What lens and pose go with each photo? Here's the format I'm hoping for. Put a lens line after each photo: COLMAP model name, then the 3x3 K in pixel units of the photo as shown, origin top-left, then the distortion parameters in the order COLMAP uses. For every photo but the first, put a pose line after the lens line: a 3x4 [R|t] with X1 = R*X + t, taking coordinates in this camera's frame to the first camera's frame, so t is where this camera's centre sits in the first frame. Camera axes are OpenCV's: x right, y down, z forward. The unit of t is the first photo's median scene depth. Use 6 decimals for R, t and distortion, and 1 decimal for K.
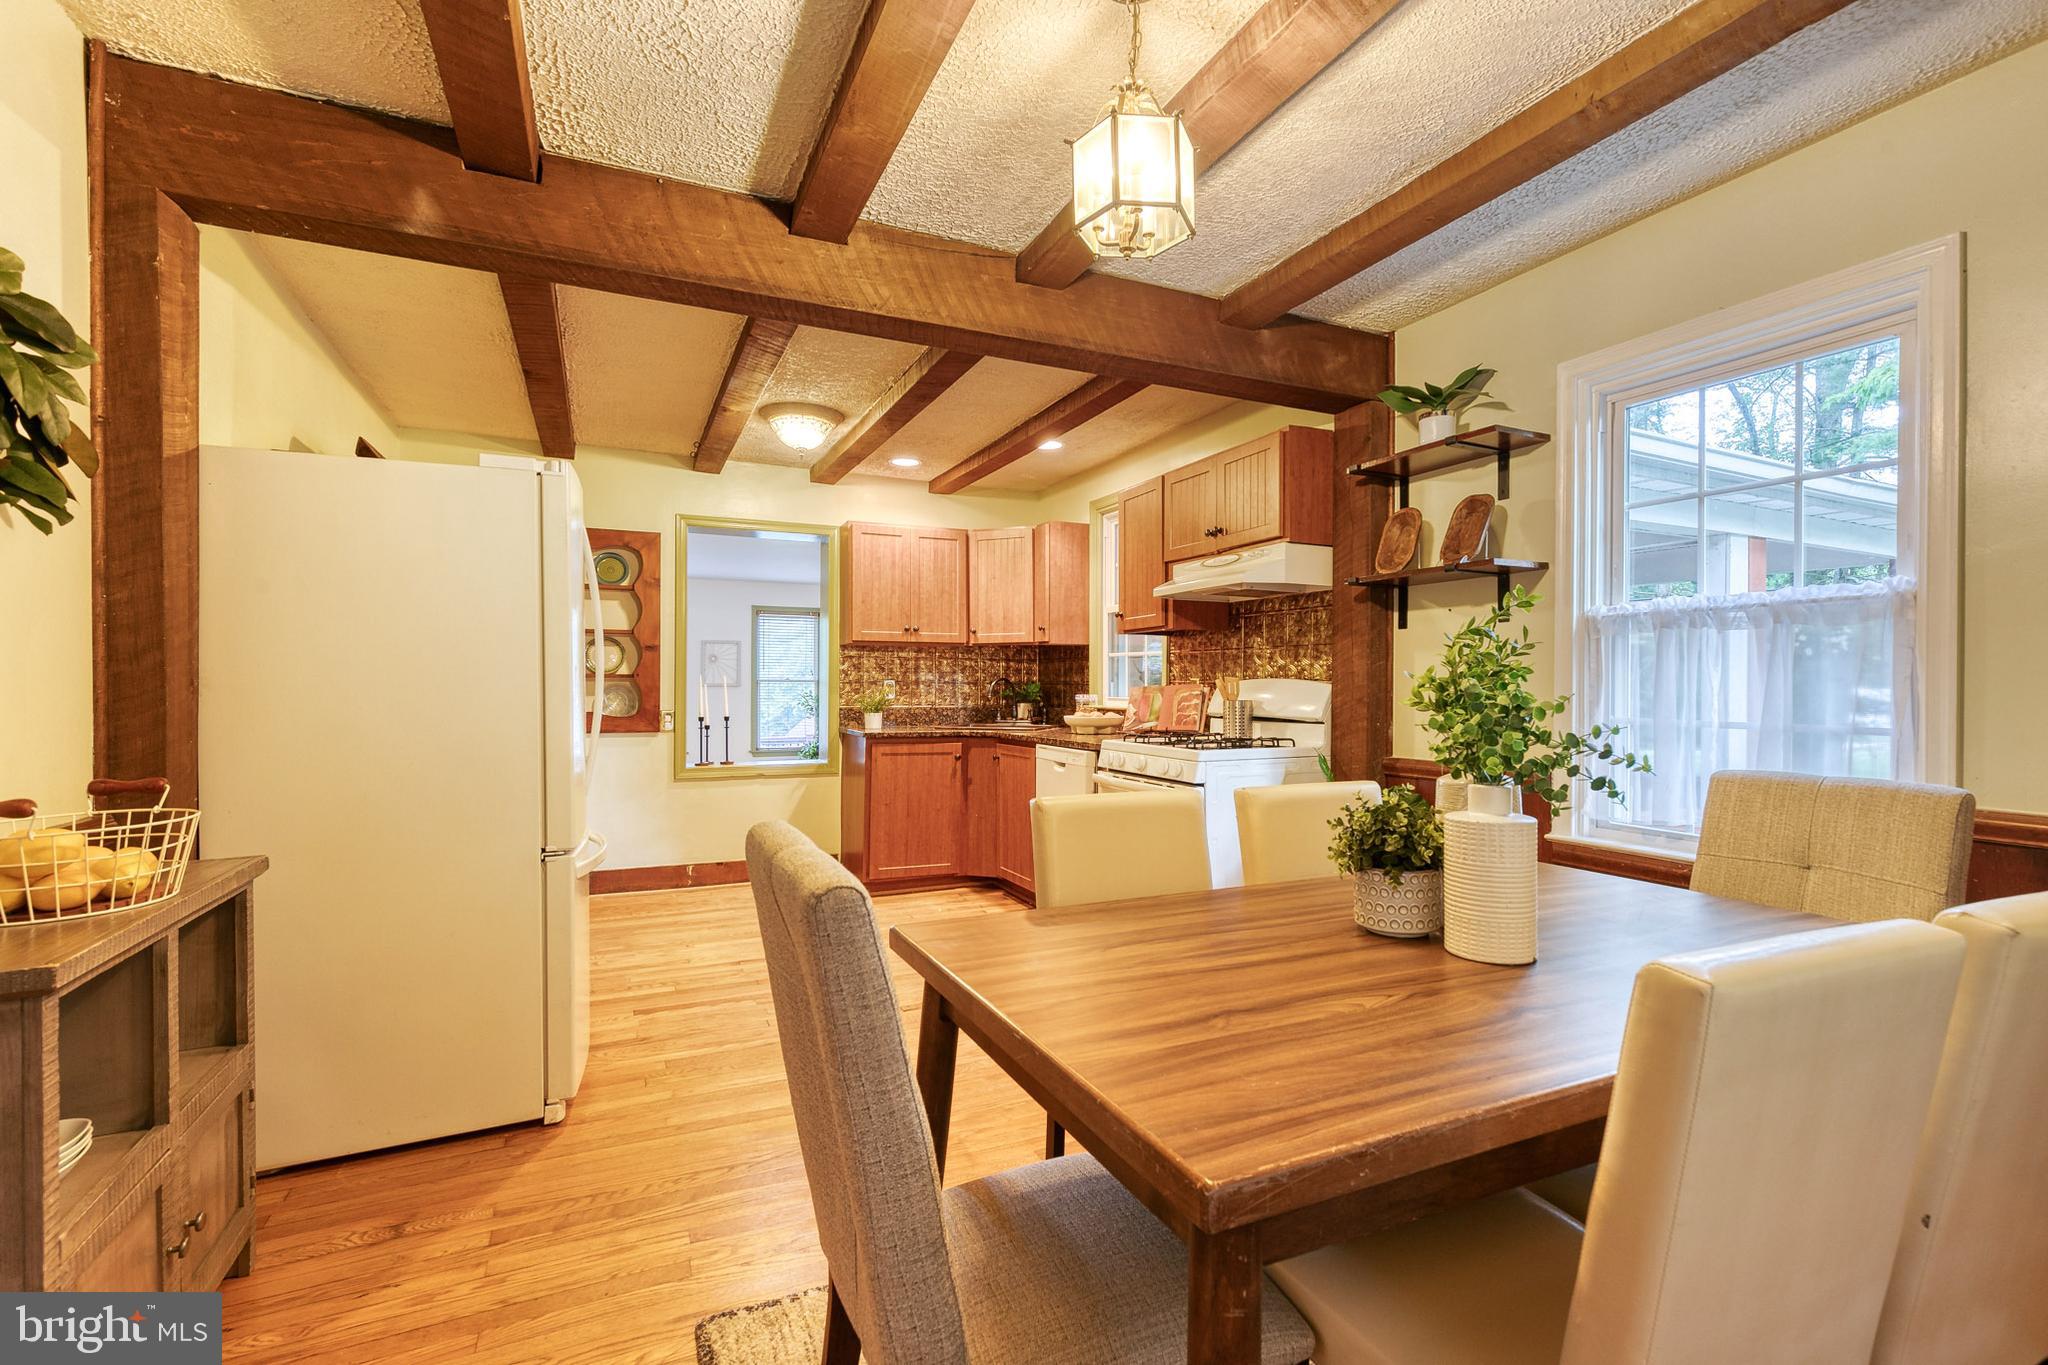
lens RADIAL K [[950.5, 0, 1037.9], [0, 950.5, 682.5], [0, 0, 1]] dist [0.013597, -0.002402]
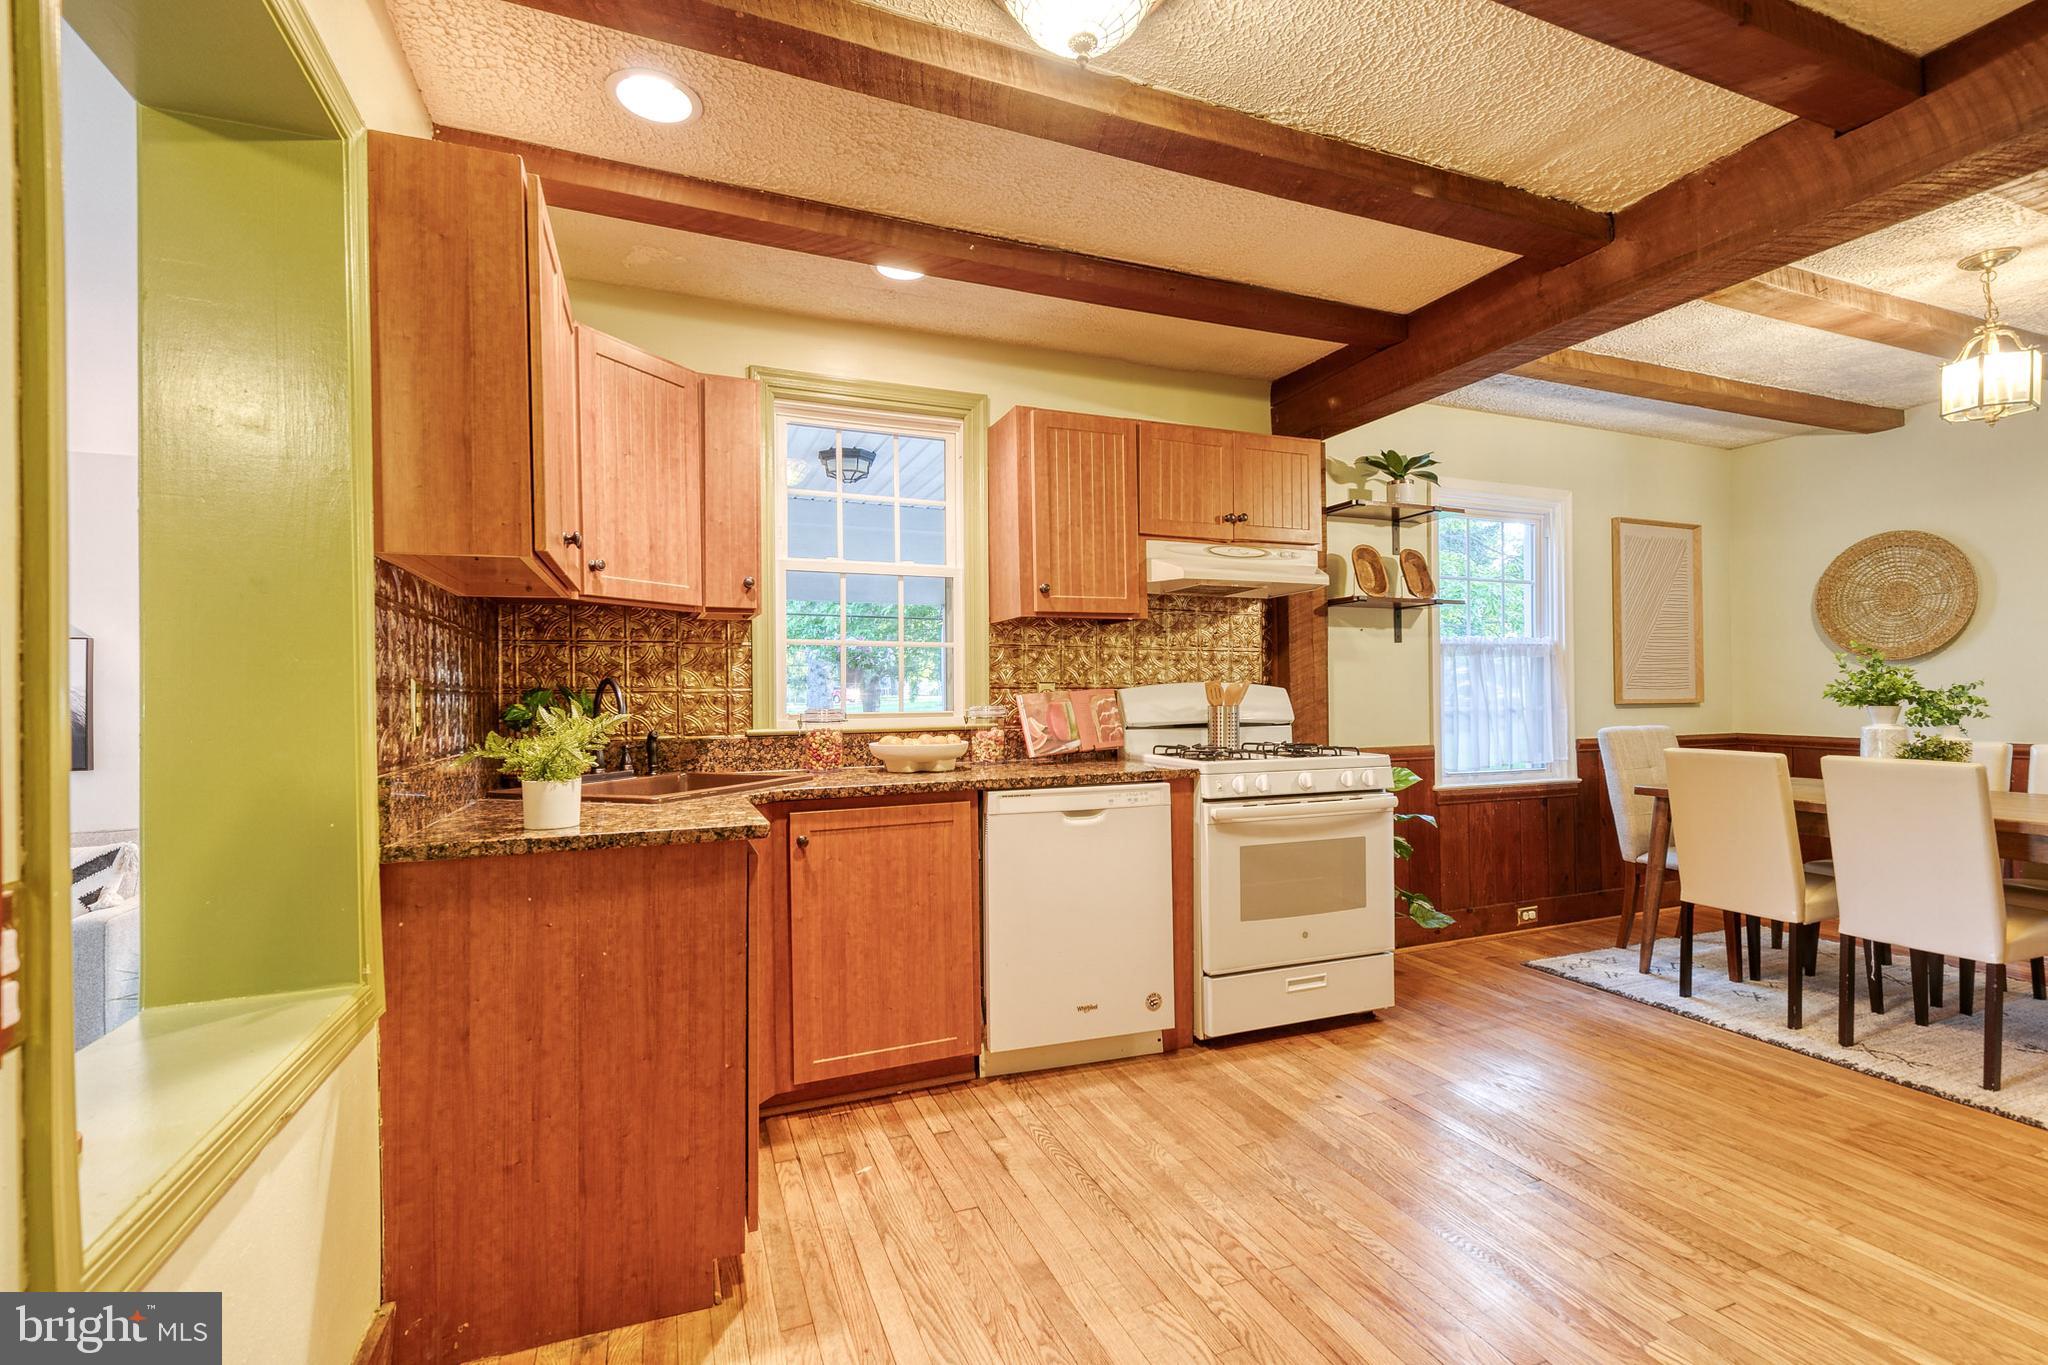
lens RADIAL K [[950.5, 0, 1044.6], [0, 950.5, 689.9], [0, 0, 1]] dist [0.013597, -0.002402]
pose [[0.022216, 0.000824, 0.999753, -0.722465], [0.005124, 0.999986, -0.000938, 0.003524], [-0.999740, 0.005143, 0.022212, 1.175086]]
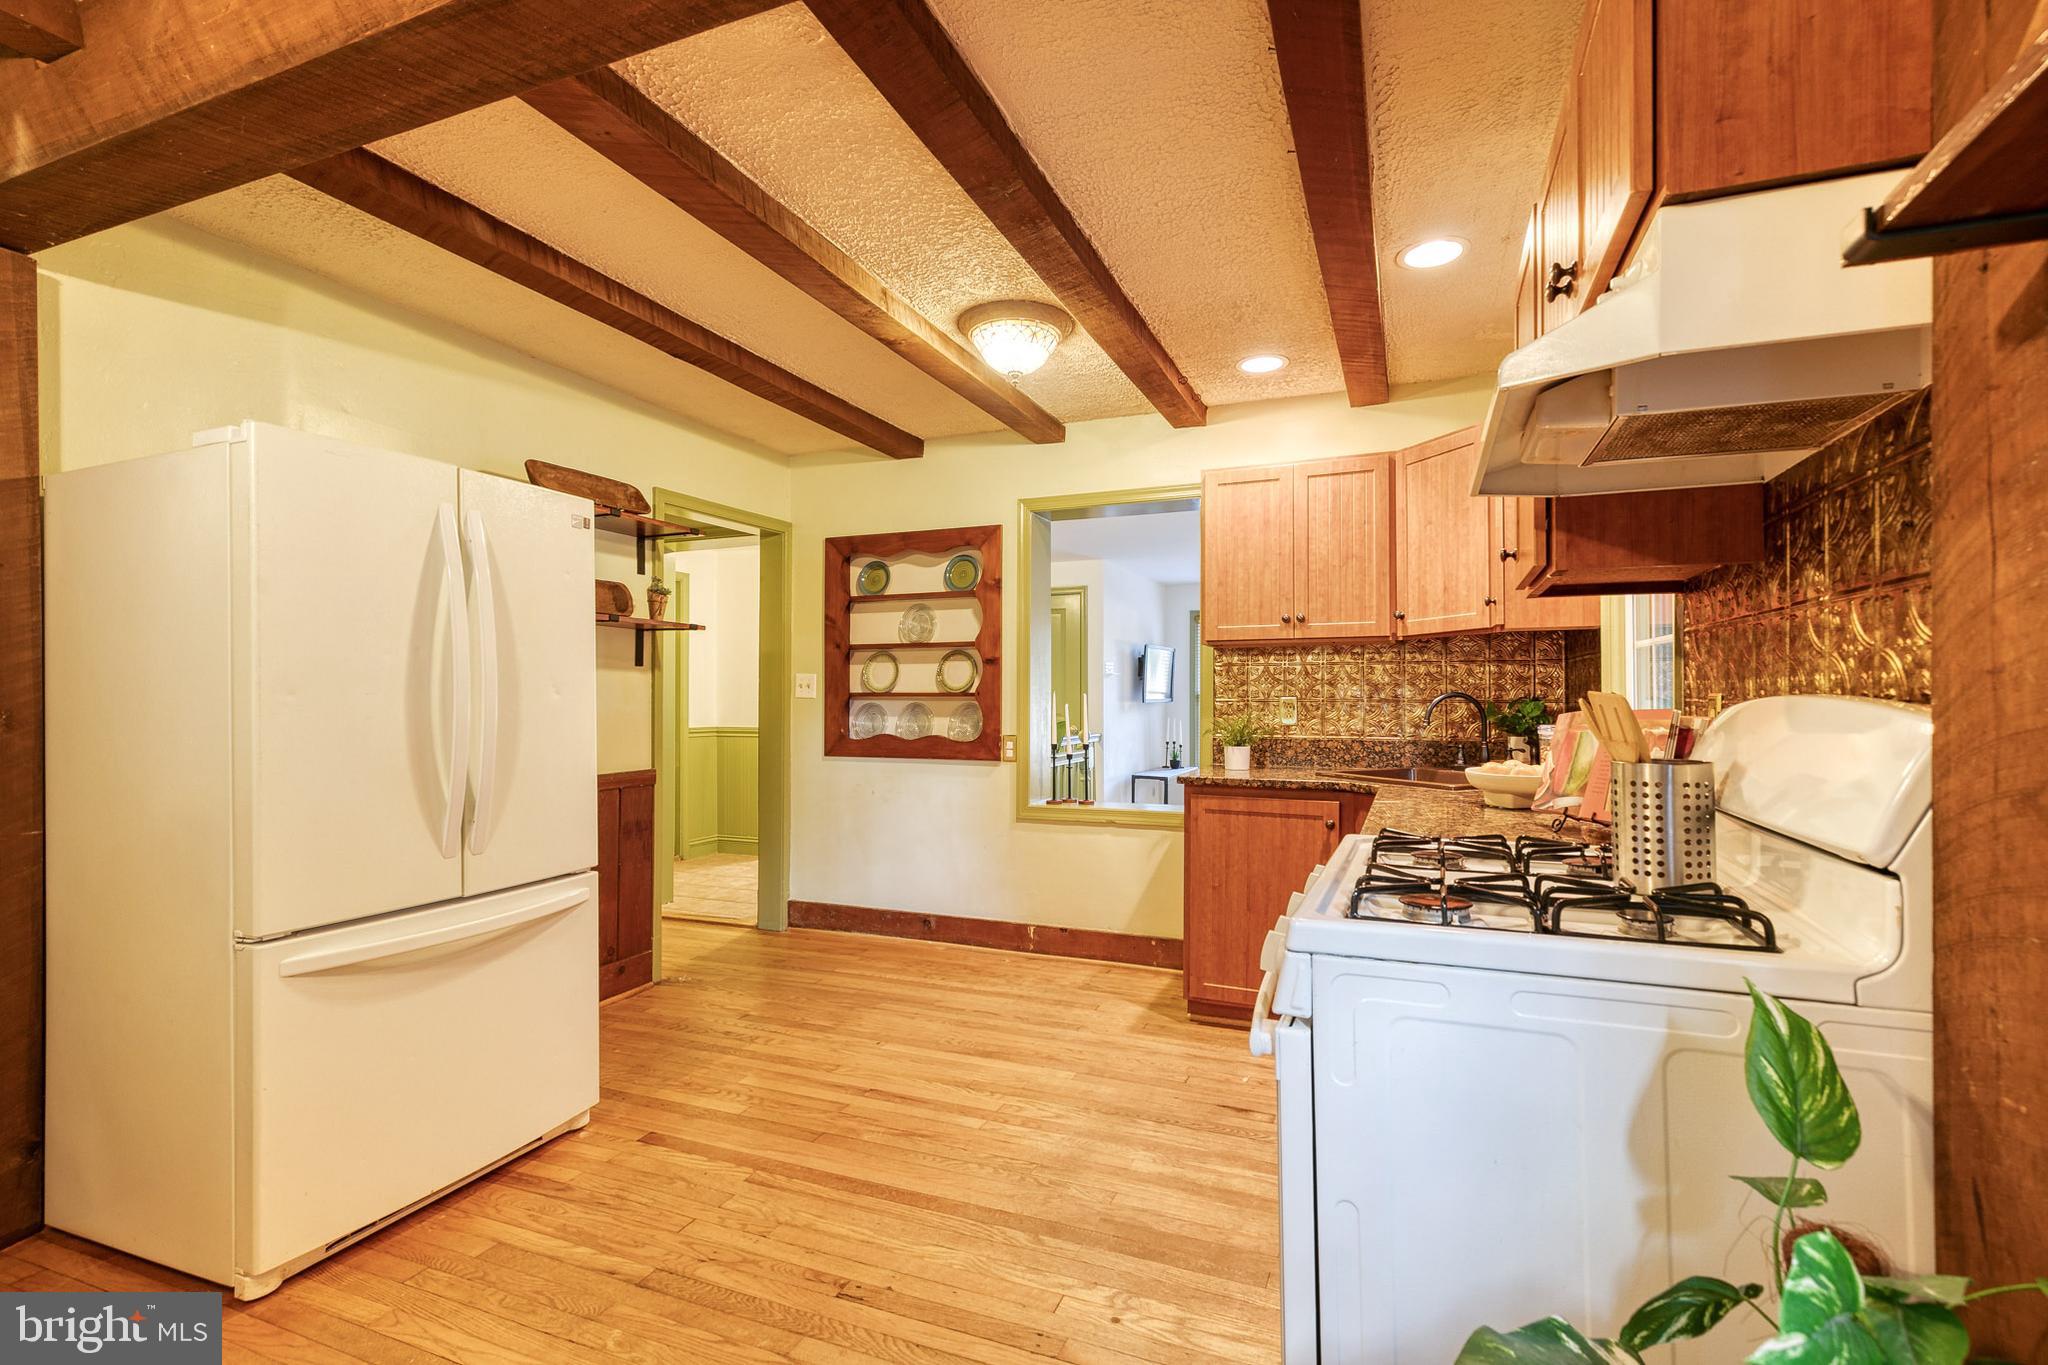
lens RADIAL K [[950.5, 0, 1054.6], [0, 950.5, 685.1], [0, 0, 1]] dist [0.013597, -0.002402]
pose [[0.692054, -0.015608, -0.721677, 0.324784], [0.008375, 0.999873, -0.013594, -0.004842], [0.721797, 0.003364, 0.692097, 0.617129]]
